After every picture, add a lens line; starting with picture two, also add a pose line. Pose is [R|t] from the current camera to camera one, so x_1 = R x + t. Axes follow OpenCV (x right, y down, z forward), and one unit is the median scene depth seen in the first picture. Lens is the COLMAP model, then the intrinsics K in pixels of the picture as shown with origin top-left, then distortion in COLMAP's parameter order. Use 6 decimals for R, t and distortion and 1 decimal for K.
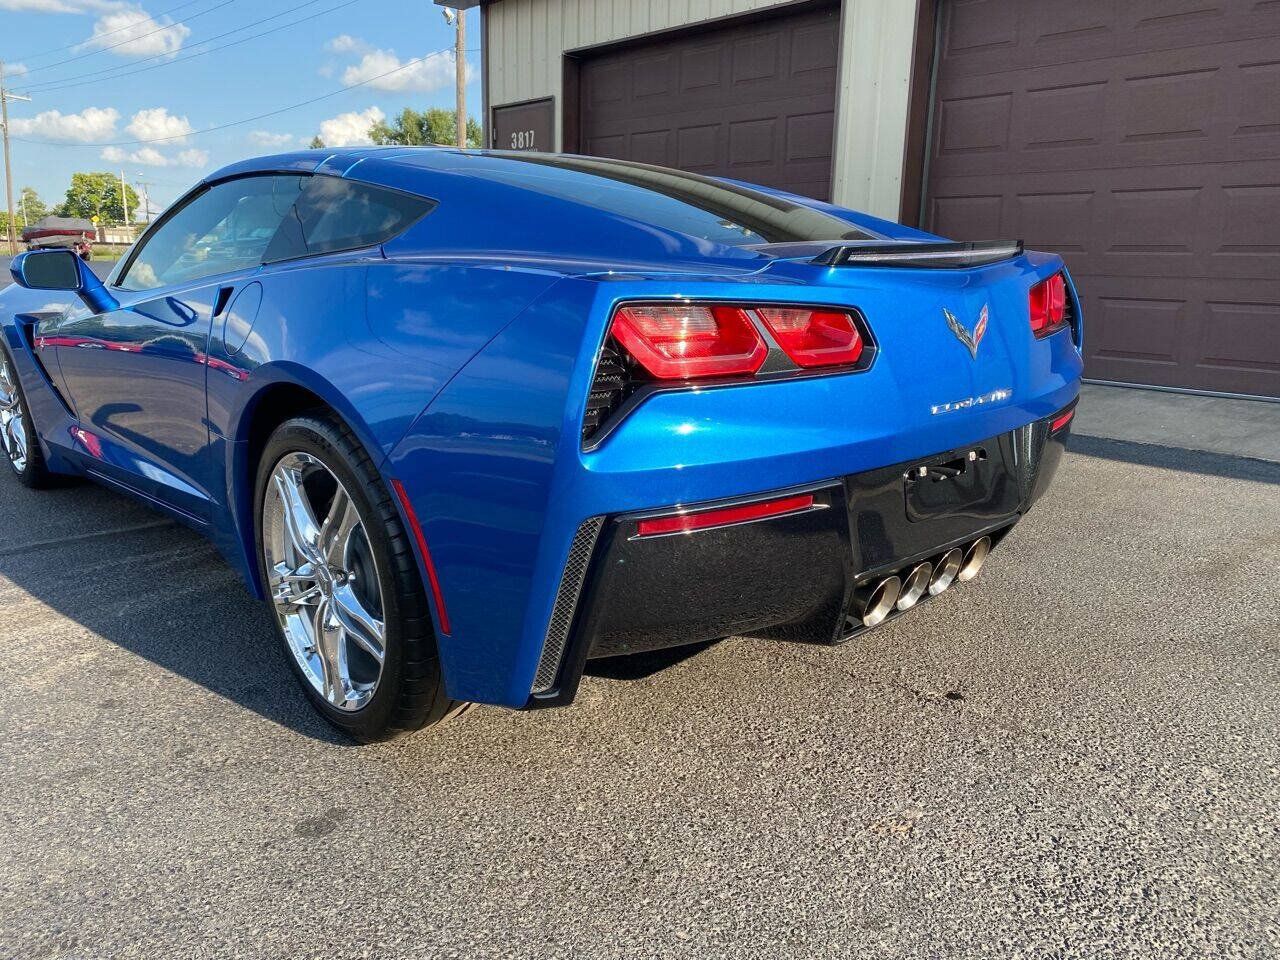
lens RADIAL K [[973.8, 0, 642.1], [0, 973.8, 484.9], [0, 0, 1]] dist [0.007151, -0.006053]
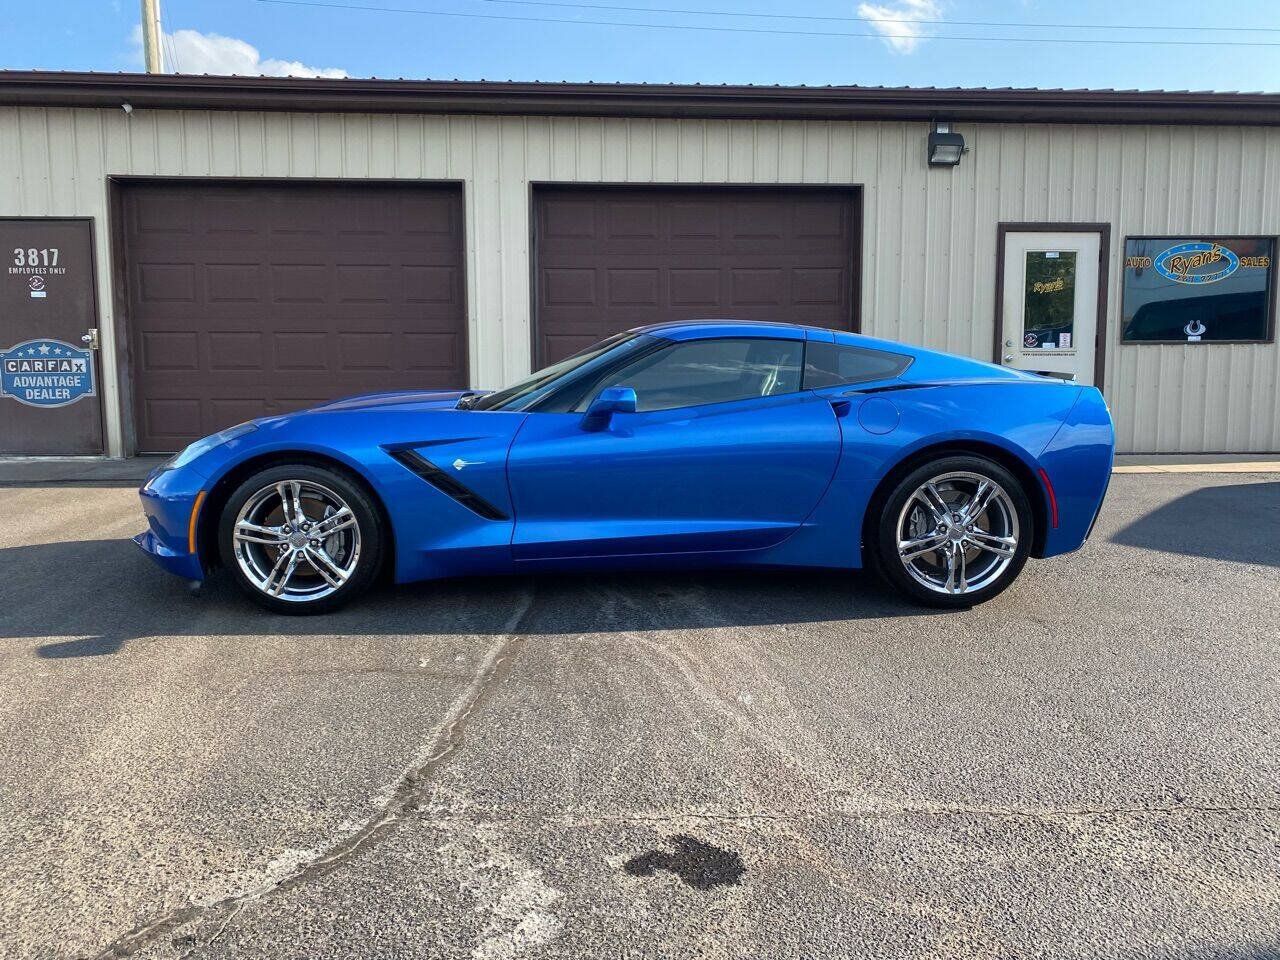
lens RADIAL K [[967.9, 0, 642.2], [0, 967.9, 481.8], [0, 0, 1]] dist [0.004472, -0.004225]
pose [[0.639030, -0.101370, 0.762473, -2.360956], [0.188187, 0.981757, -0.027195, -0.080919], [-0.745806, 0.160866, 0.646448, 0.123367]]
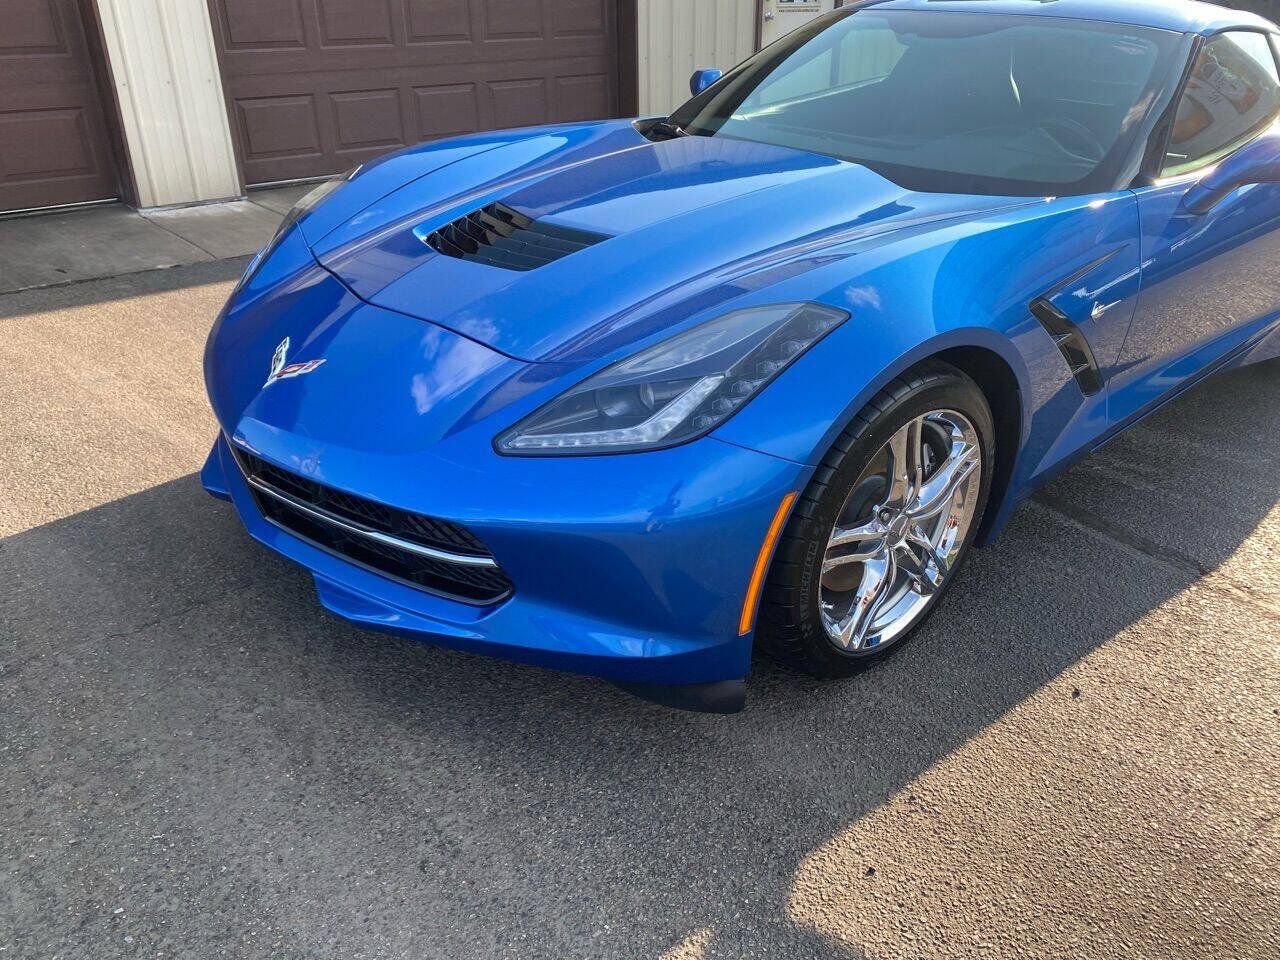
lens RADIAL K [[975.0, 0, 610.1], [0, 975.0, 481.0], [0, 0, 1]] dist [0.007058, 0.002411]
pose [[0.056473, -0.453783, 0.889321, -2.146830], [0.241156, 0.870568, 0.428900, -0.685904], [-0.968842, 0.190244, 0.158596, 2.120929]]
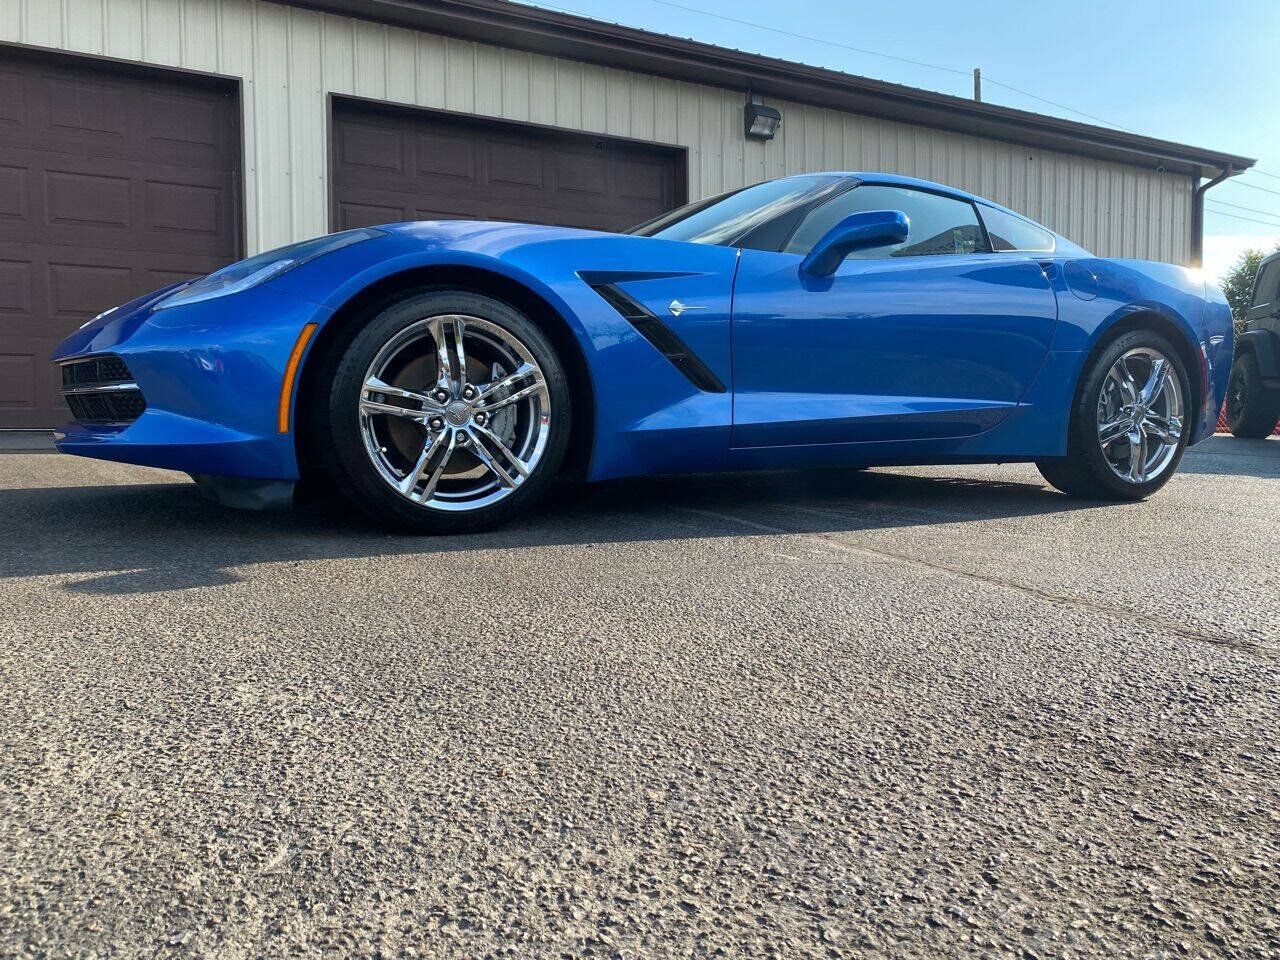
lens RADIAL K [[973.8, 0, 642.1], [0, 973.8, 484.9], [0, 0, 1]] dist [0.007151, -0.006053]
pose [[0.253797, -0.076972, 0.964190, -2.484385], [0.228011, 0.973498, 0.017697, -0.025715], [-0.939999, 0.215354, 0.264621, 1.448595]]
